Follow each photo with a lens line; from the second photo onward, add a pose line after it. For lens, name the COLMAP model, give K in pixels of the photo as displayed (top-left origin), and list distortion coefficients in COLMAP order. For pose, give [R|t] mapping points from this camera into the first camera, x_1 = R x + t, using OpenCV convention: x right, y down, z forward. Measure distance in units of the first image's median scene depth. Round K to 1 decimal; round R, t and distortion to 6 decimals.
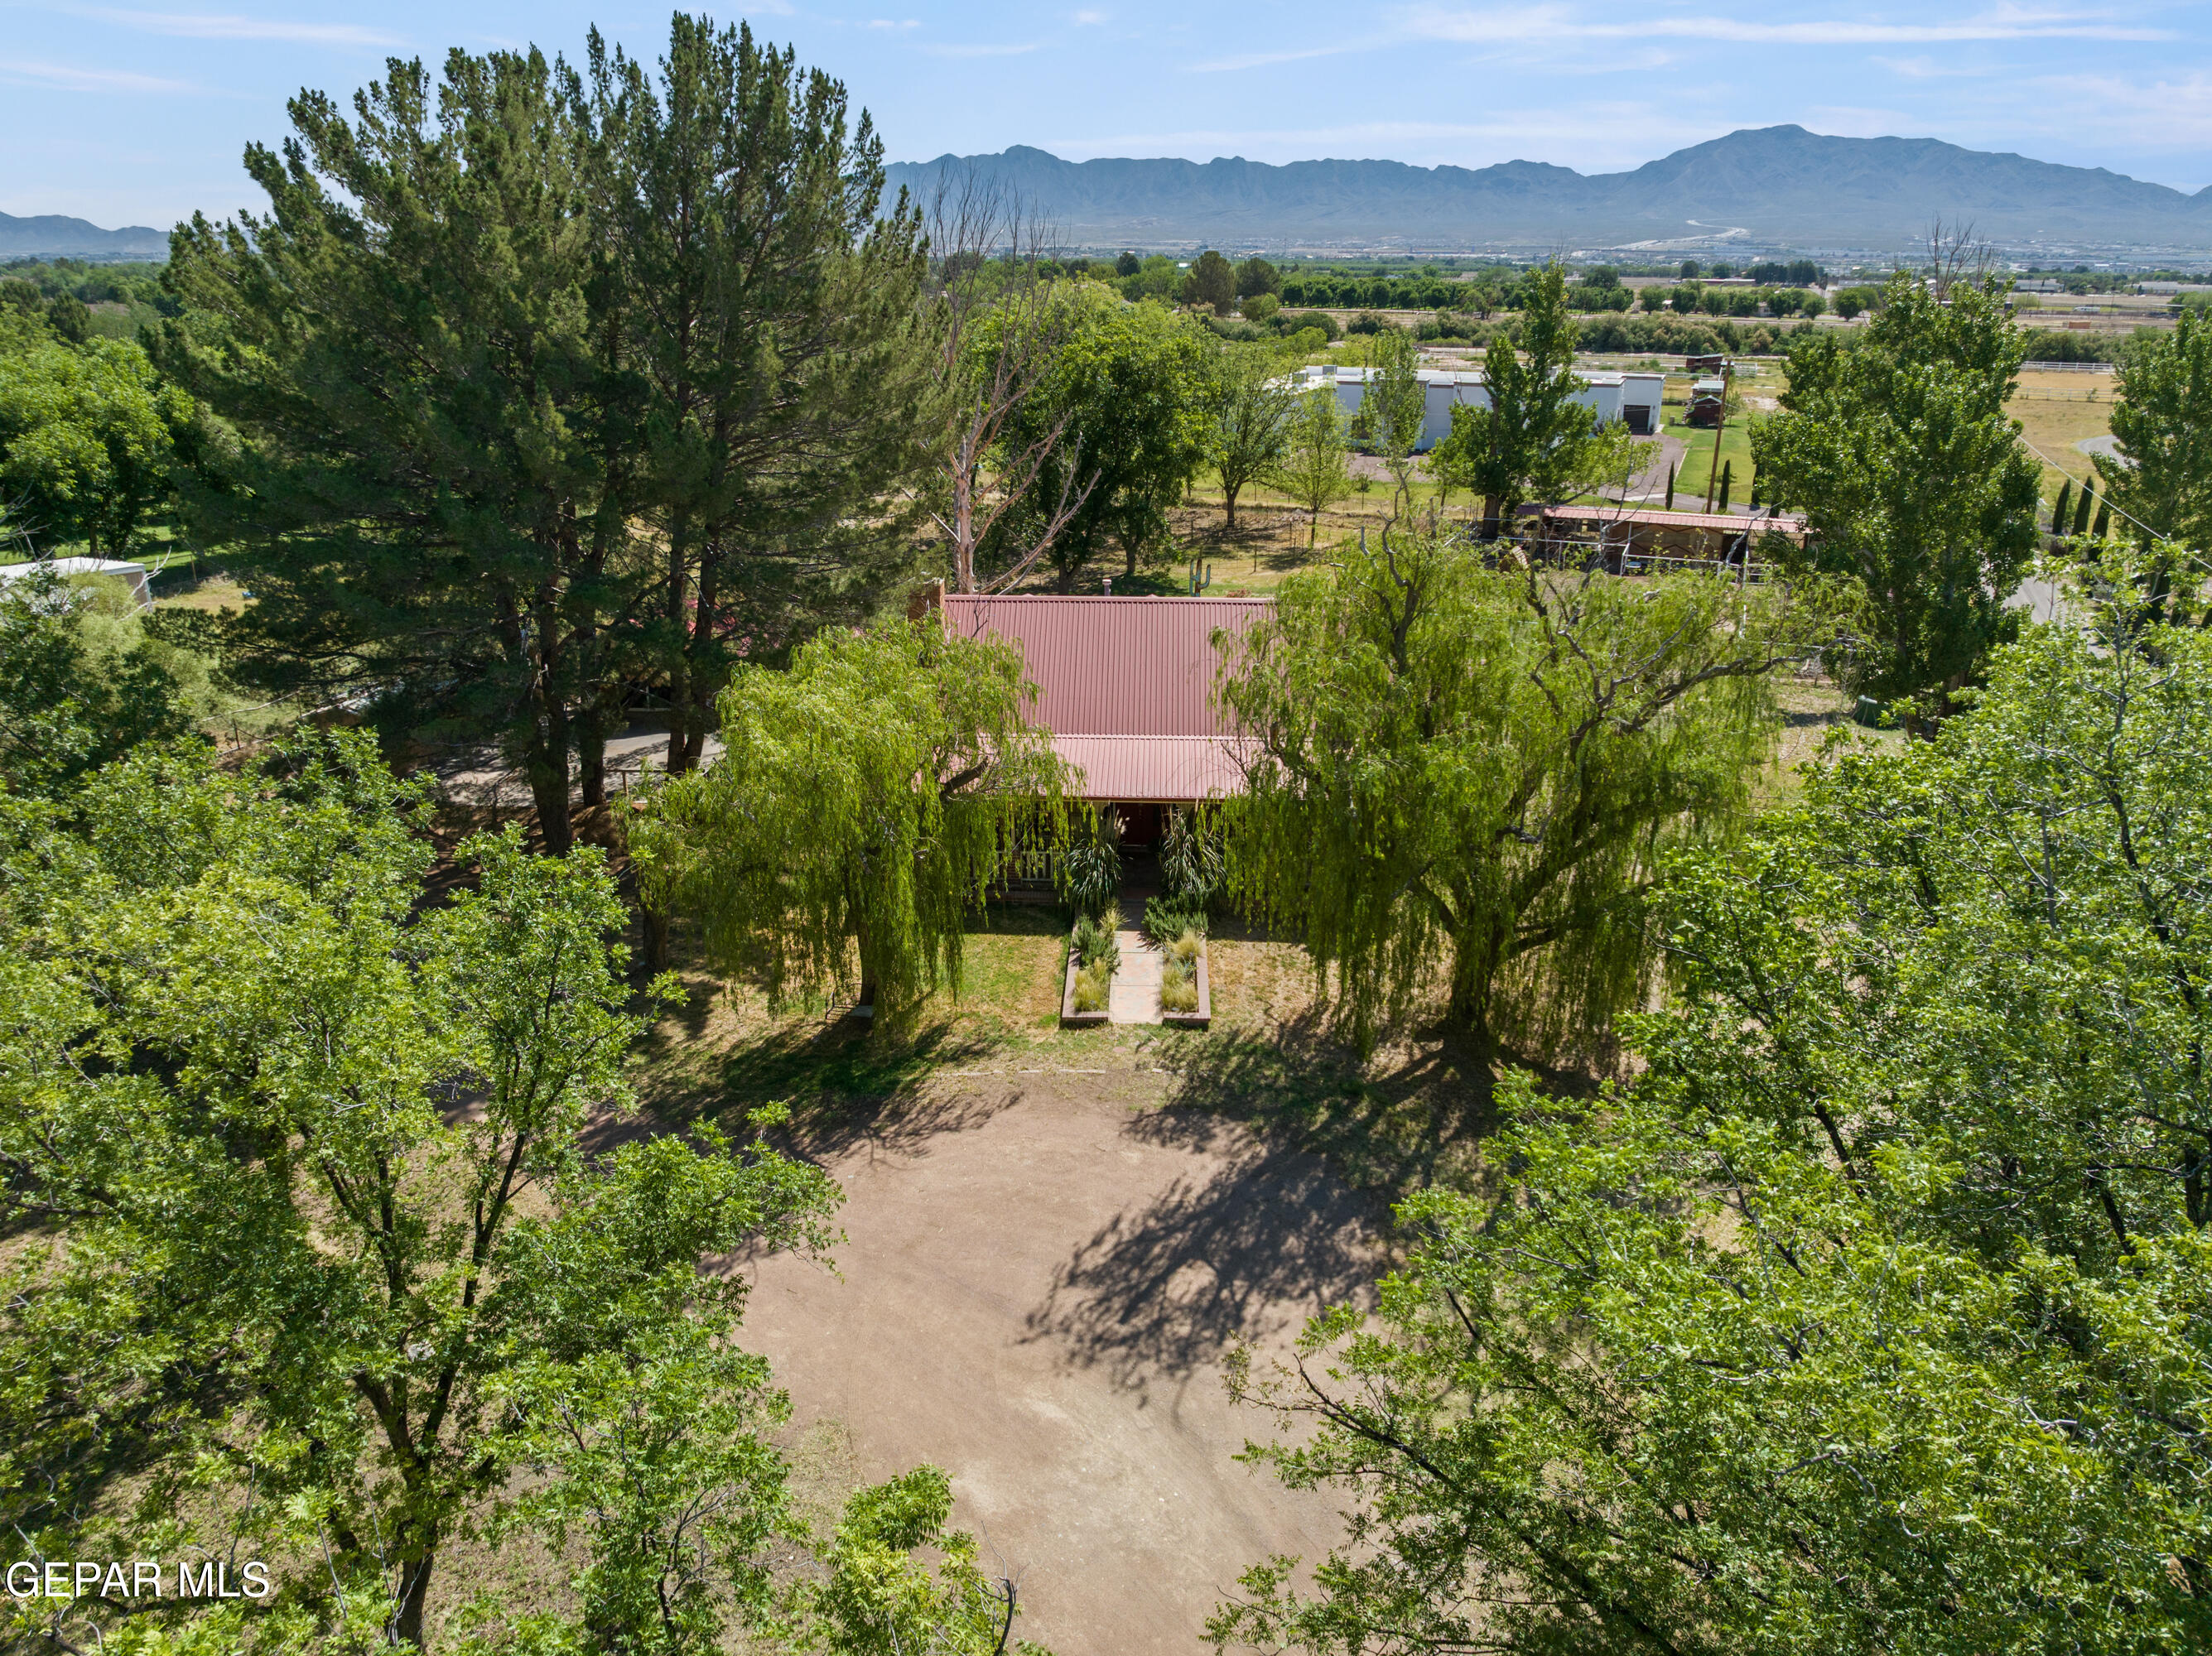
lens RADIAL K [[1555.4, 0, 1112.0], [0, 1555.4, 833.2], [0, 0, 1]] dist [-0.037972, -0.005079]
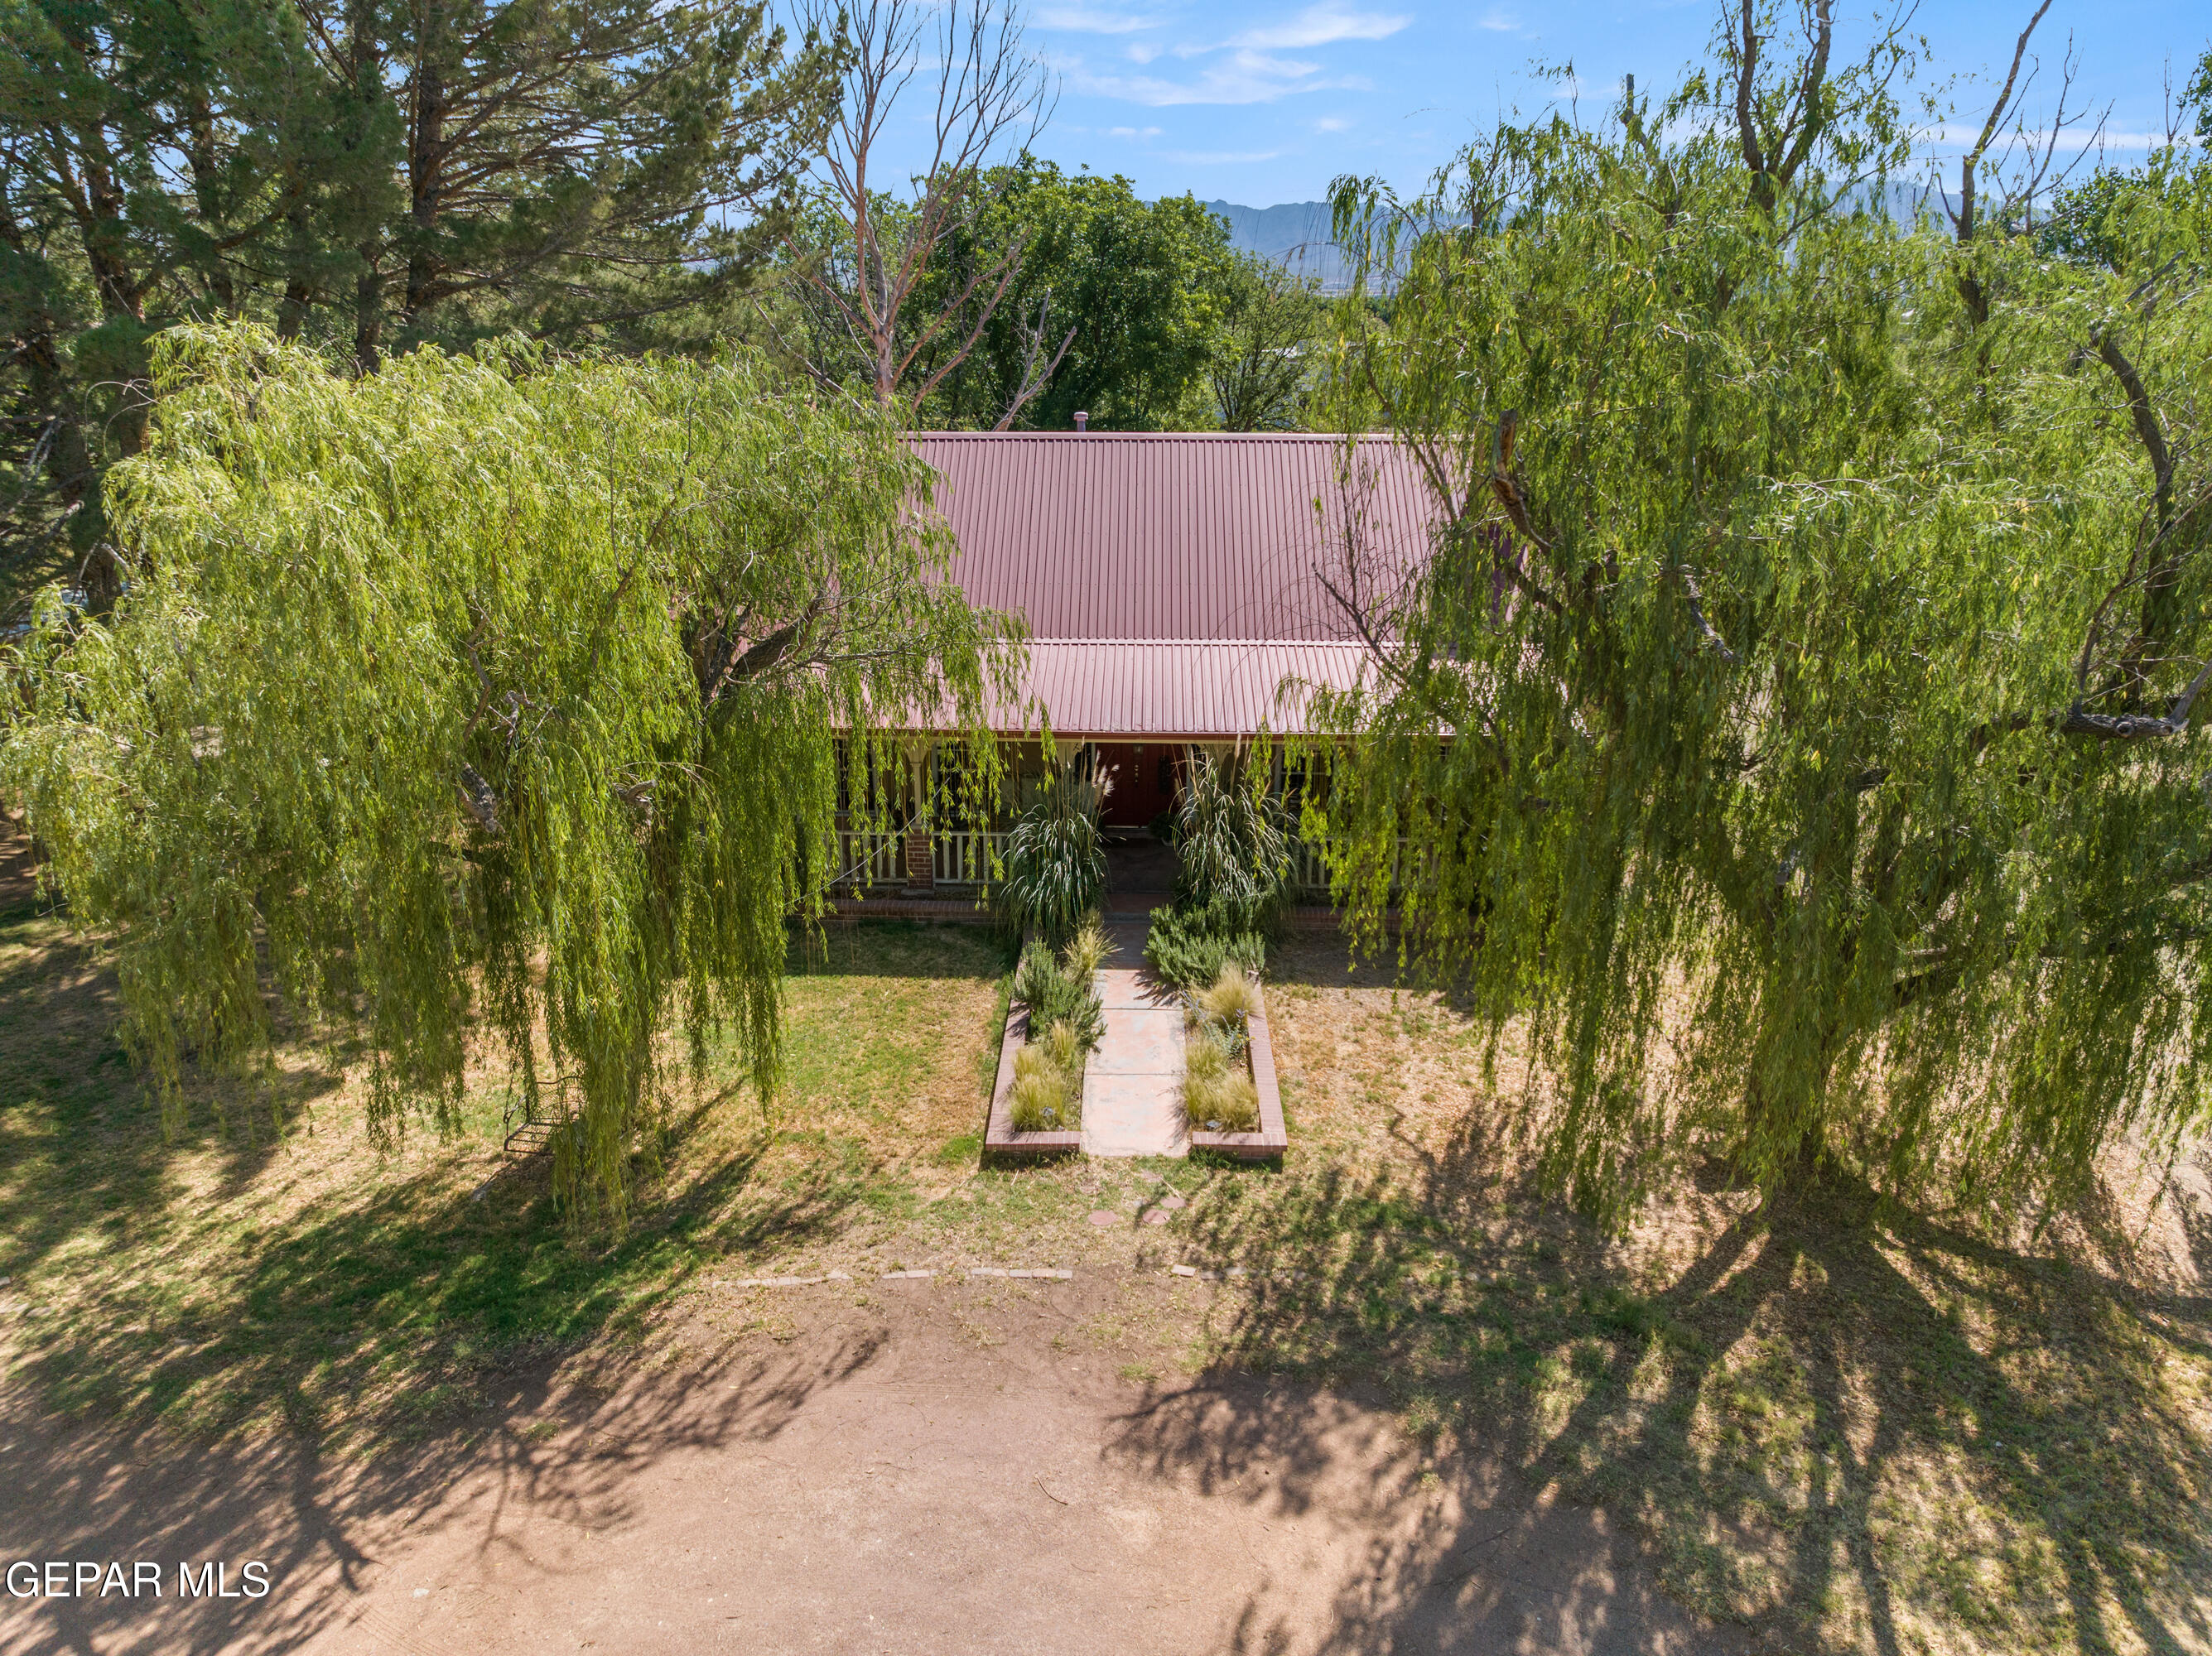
lens RADIAL K [[1555.4, 0, 1088.9], [0, 1555.4, 814.3], [0, 0, 1]] dist [-0.037972, -0.005079]
pose [[0.999966, -0.005448, -0.006137, 0.004494], [0.005229, 0.999365, -0.035251, 0.031314], [0.006325, 0.035218, 0.999360, 0.508380]]
